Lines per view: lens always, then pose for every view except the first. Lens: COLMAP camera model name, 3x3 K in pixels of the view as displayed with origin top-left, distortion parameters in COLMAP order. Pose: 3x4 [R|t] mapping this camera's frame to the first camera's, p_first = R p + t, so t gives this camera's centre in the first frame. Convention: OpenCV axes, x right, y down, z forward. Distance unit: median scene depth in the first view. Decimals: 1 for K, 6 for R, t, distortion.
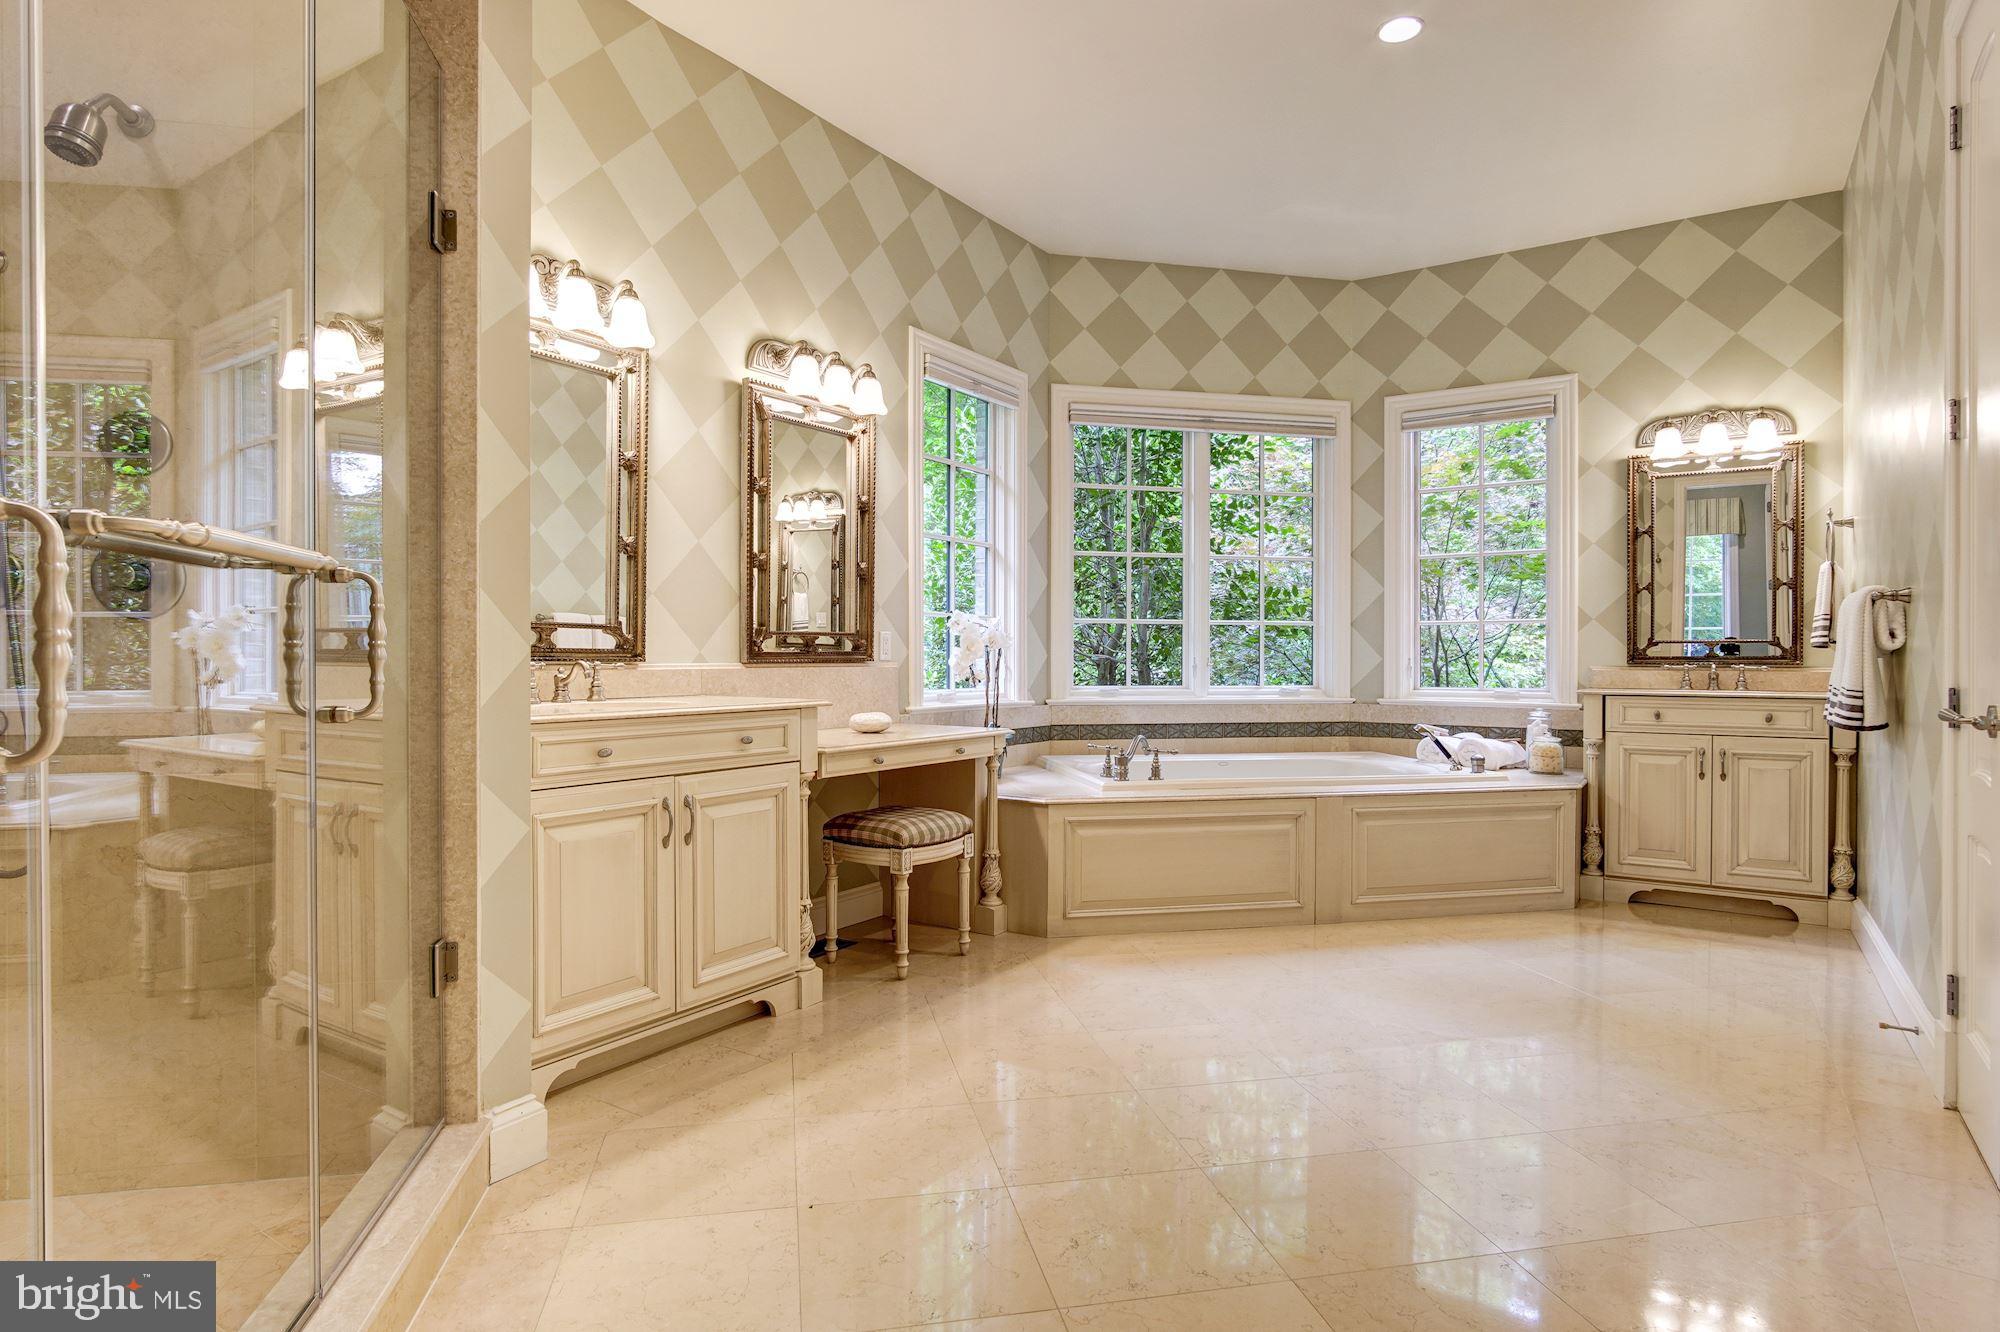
lens RADIAL K [[1072.2, 0, 993.4], [0, 1072.2, 669.5], [0, 0, 1]] dist [-0.011842, 0.000967]
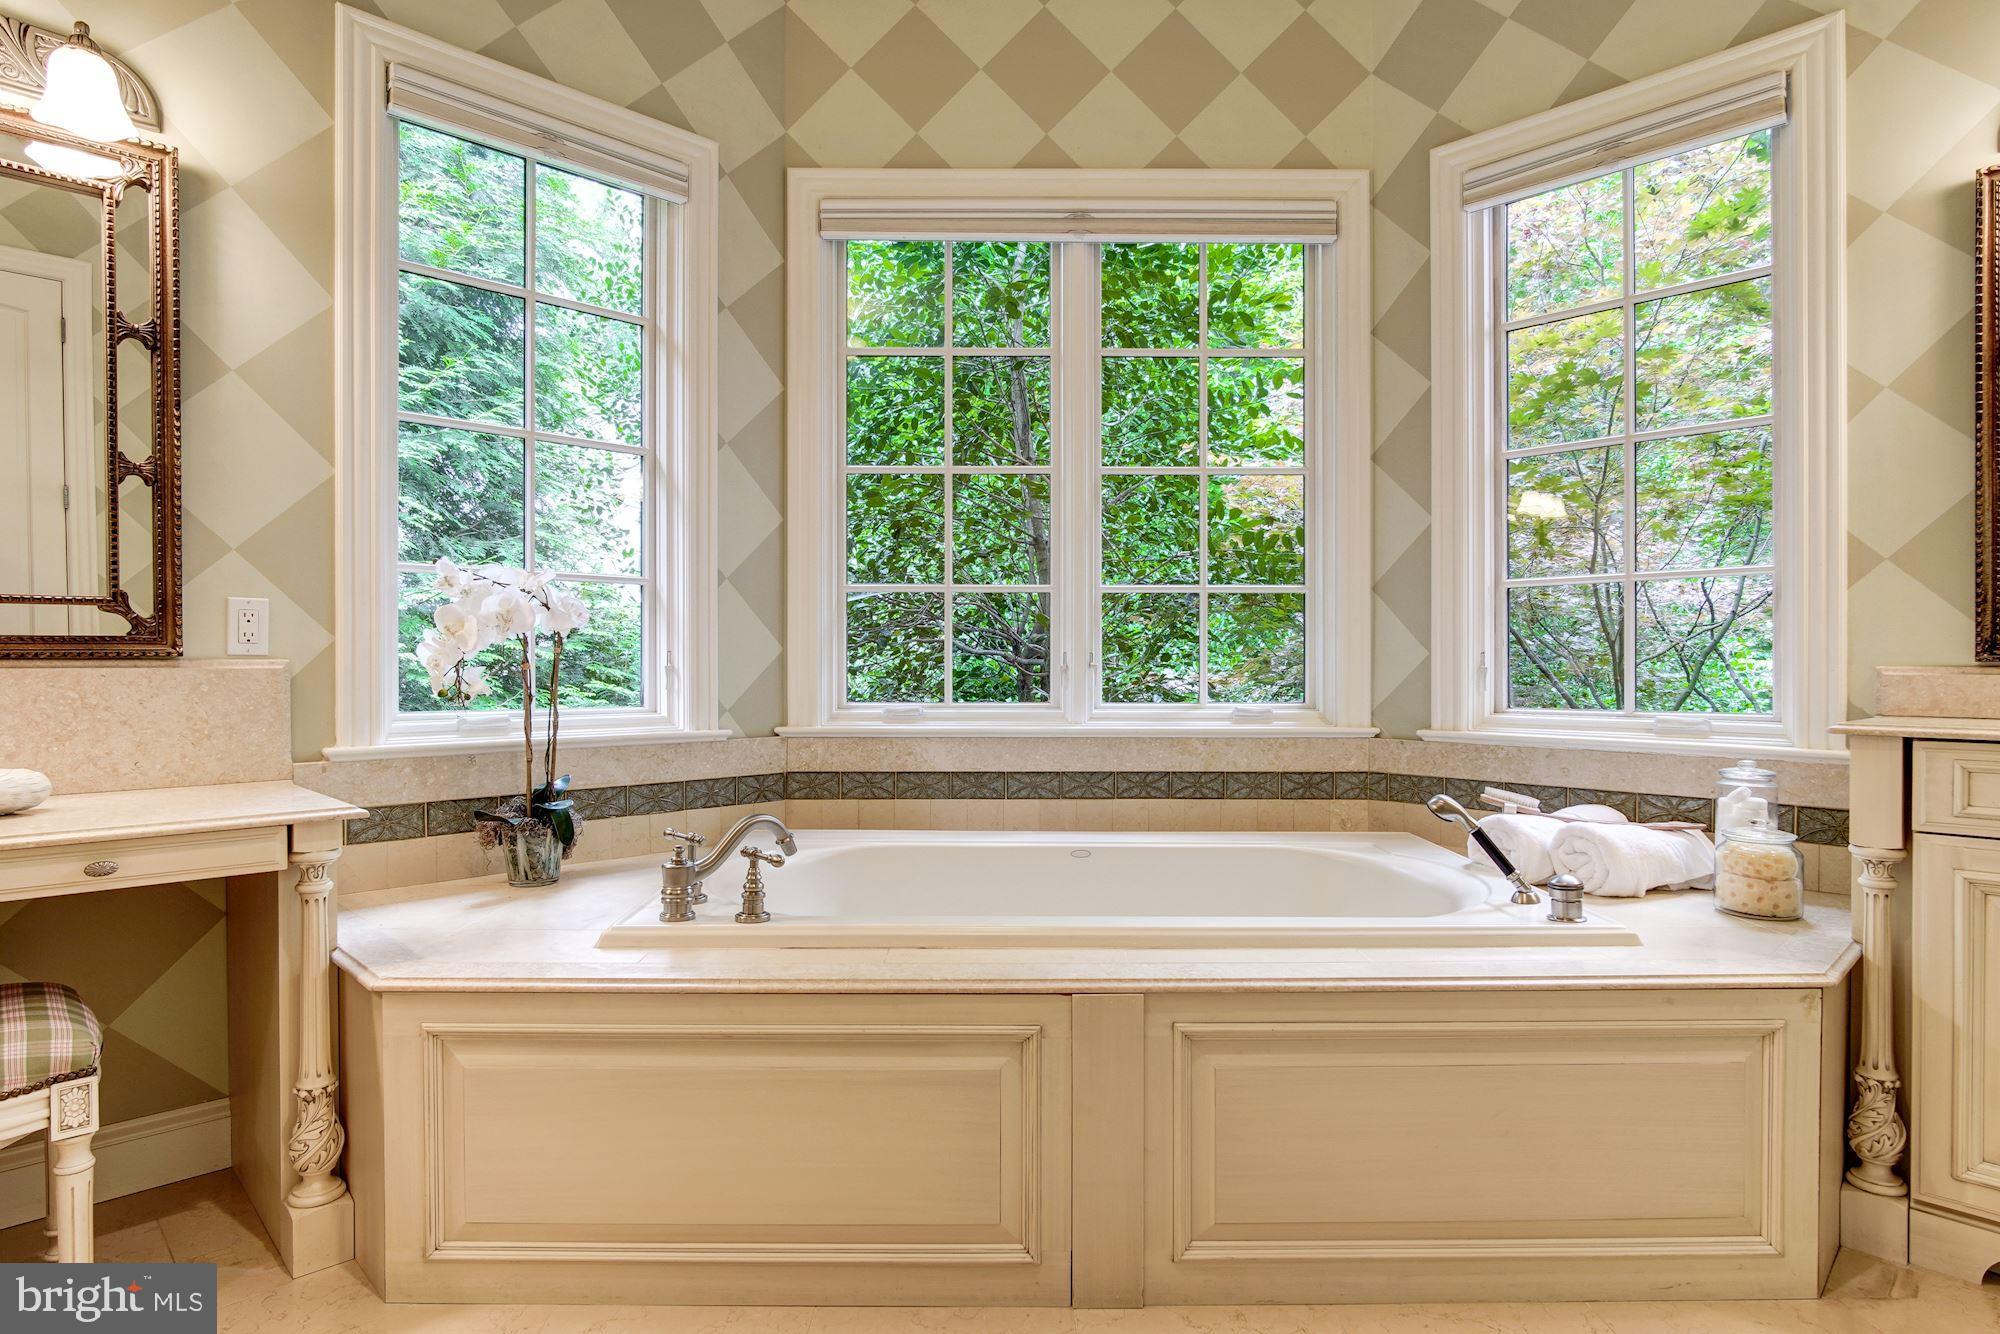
lens RADIAL K [[1075.6, 0, 1005.2], [0, 1075.6, 669.5], [0, 0, 1]] dist [-0.025670, 0.014945]
pose [[0.979112, -0.001232, -0.203320, 0.283134], [0.000186, 0.999987, -0.005163, 0.000770], [0.203324, 0.005017, 0.979099, 0.476209]]
